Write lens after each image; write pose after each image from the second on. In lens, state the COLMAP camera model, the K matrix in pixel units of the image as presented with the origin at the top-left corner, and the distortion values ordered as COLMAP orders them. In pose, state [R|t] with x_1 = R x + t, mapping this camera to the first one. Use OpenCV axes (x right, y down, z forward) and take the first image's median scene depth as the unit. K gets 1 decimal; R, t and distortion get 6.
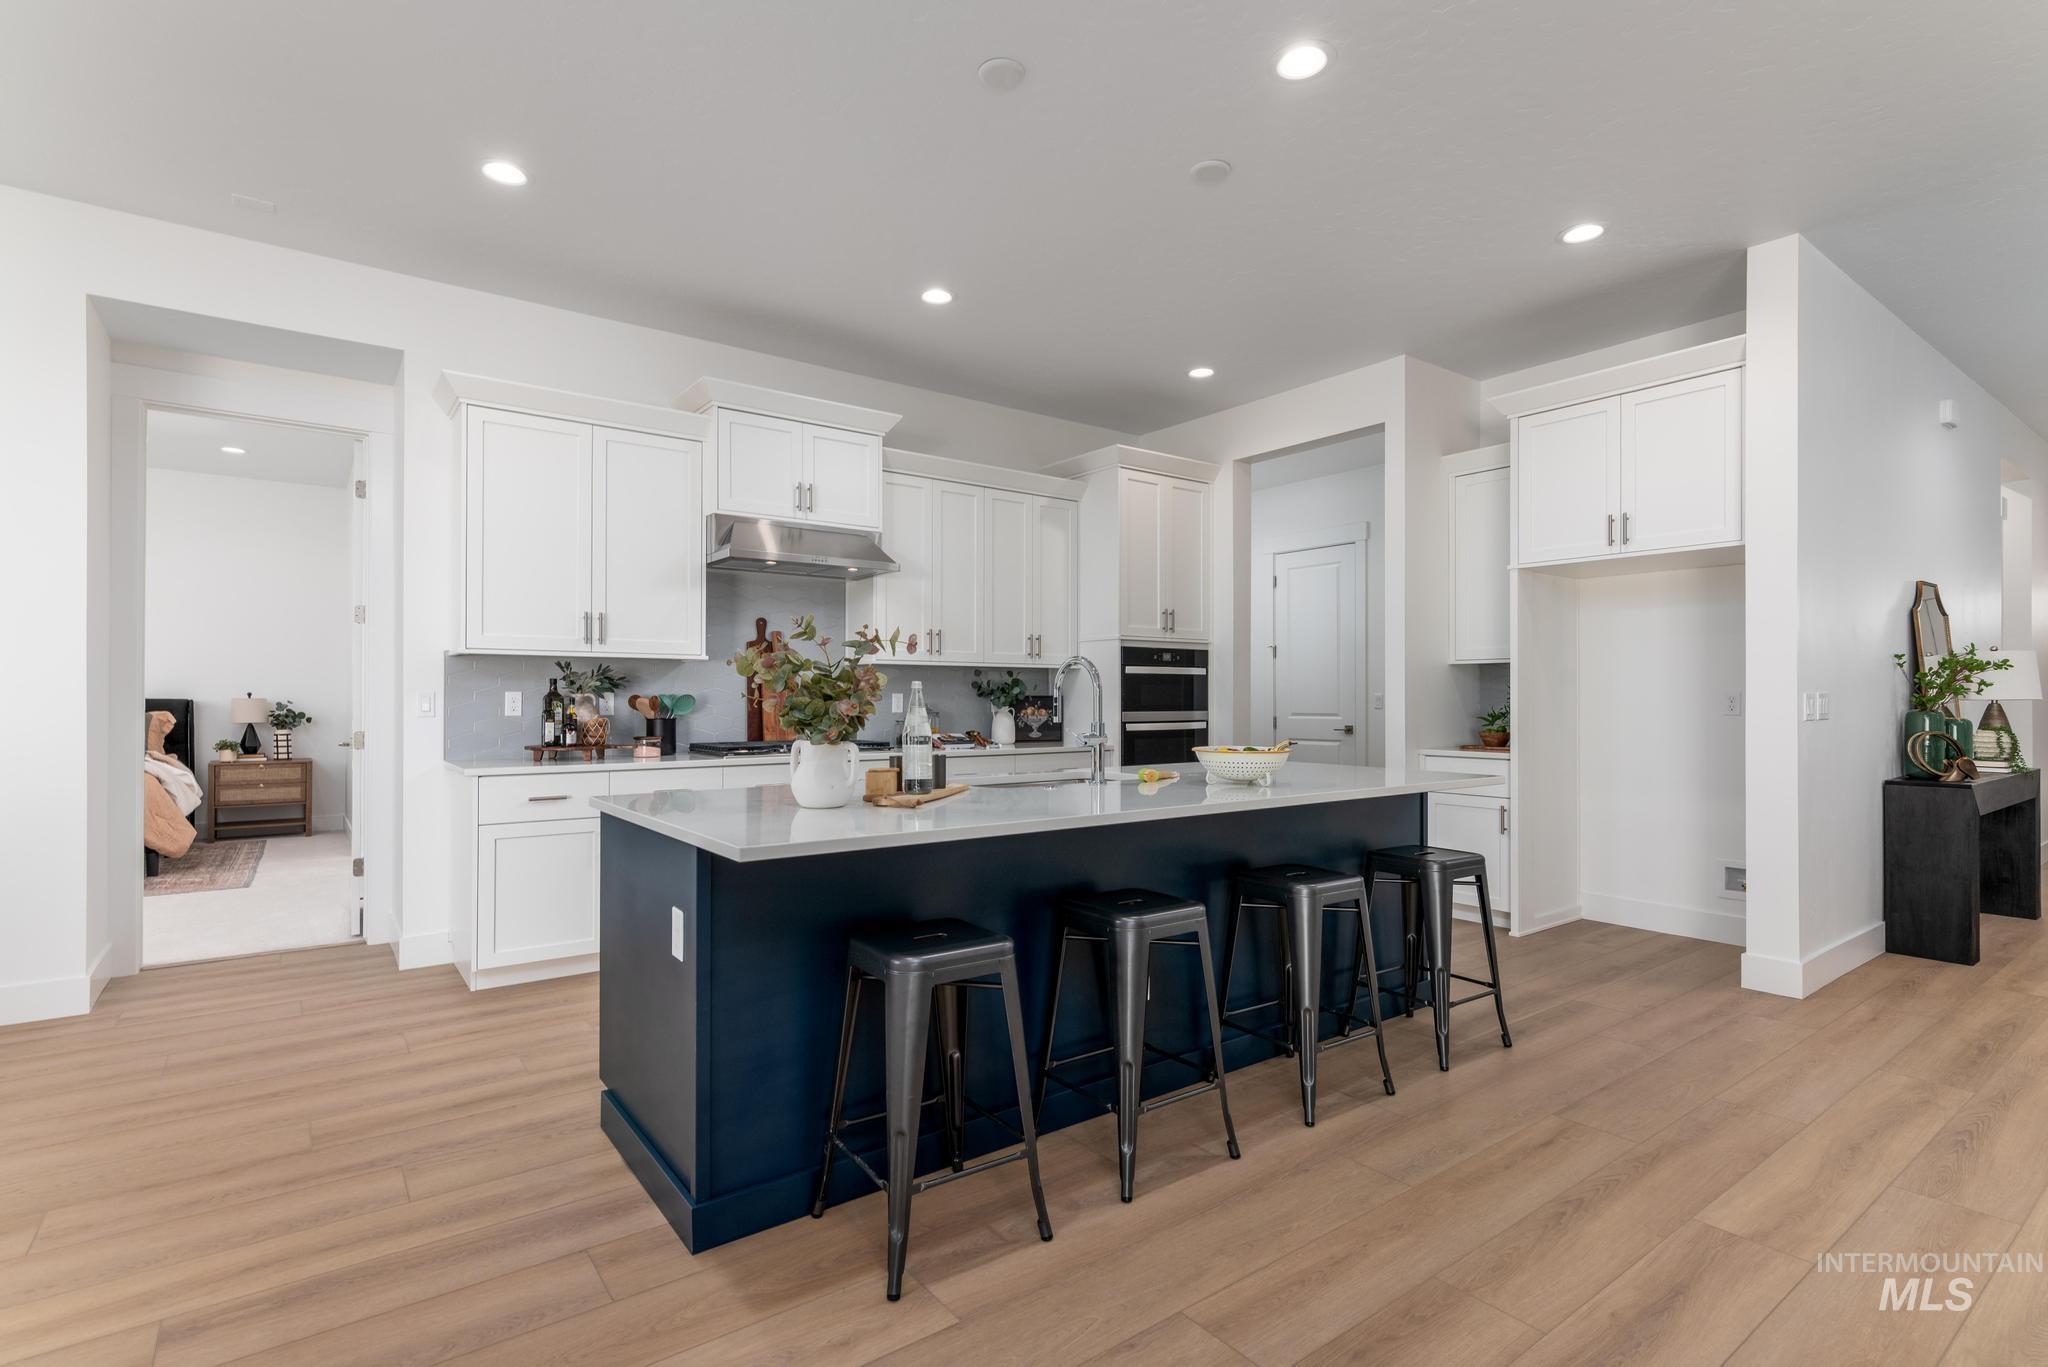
lens RADIAL K [[976.7, 0, 1026.2], [0, 976.7, 691.6], [0, 0, 1]] dist [0.001800, 0.000179]
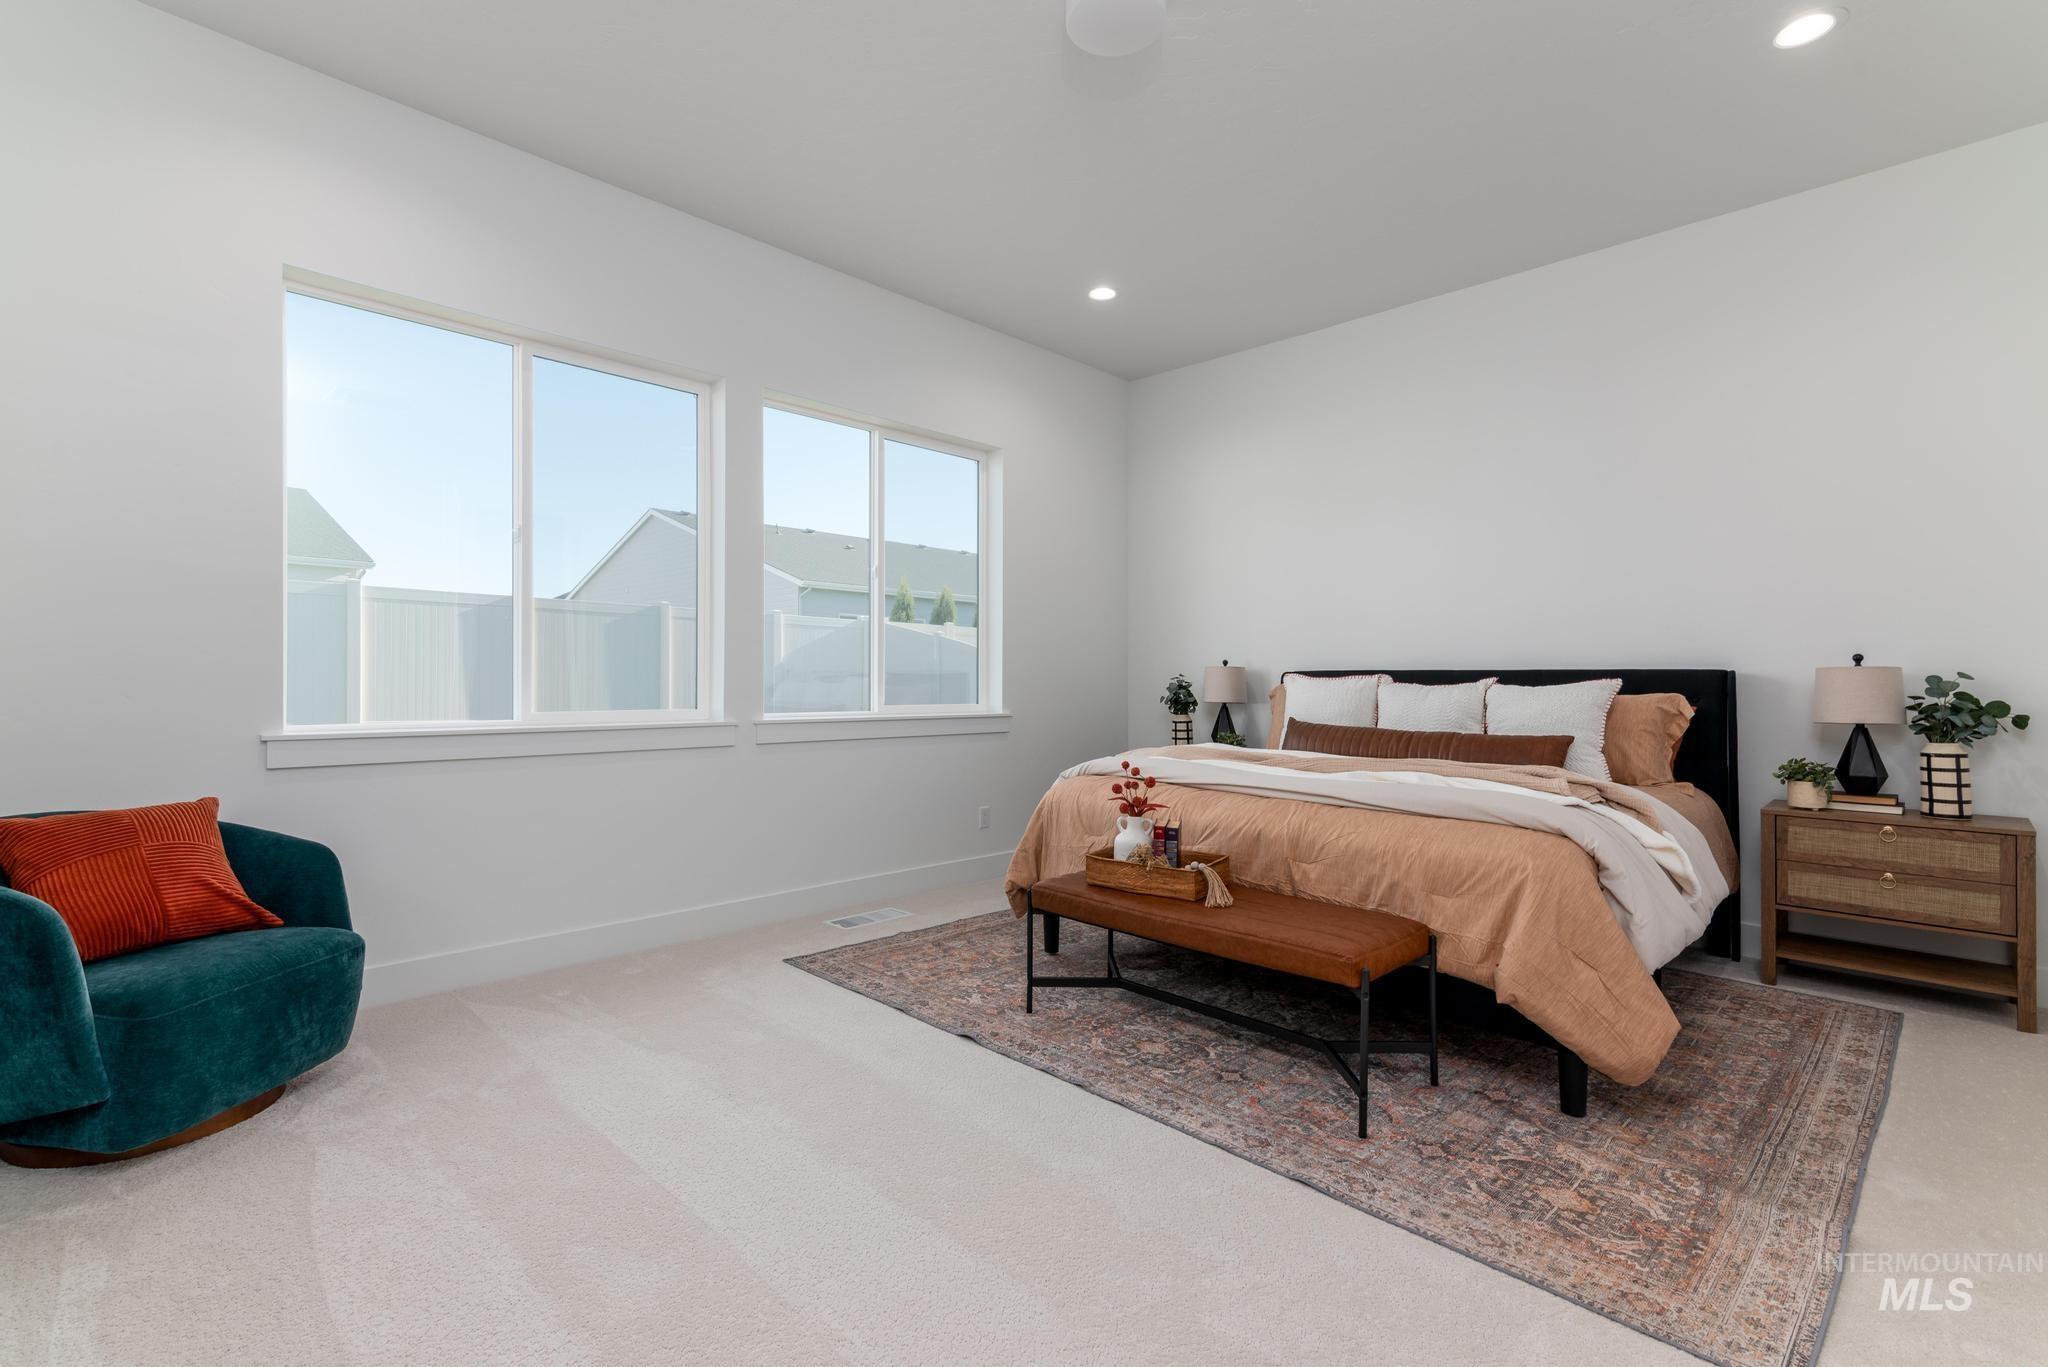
lens RADIAL K [[936.2, 0, 1025.6], [0, 936.2, 673.5], [0, 0, 1]] dist [0.011701, 0.000278]
pose [[0.143423, -0.003209, -0.989656, -0.427842], [0.004895, 0.999985, -0.002534, 0.009157], [0.989649, -0.004481, 0.143436, 0.568546]]
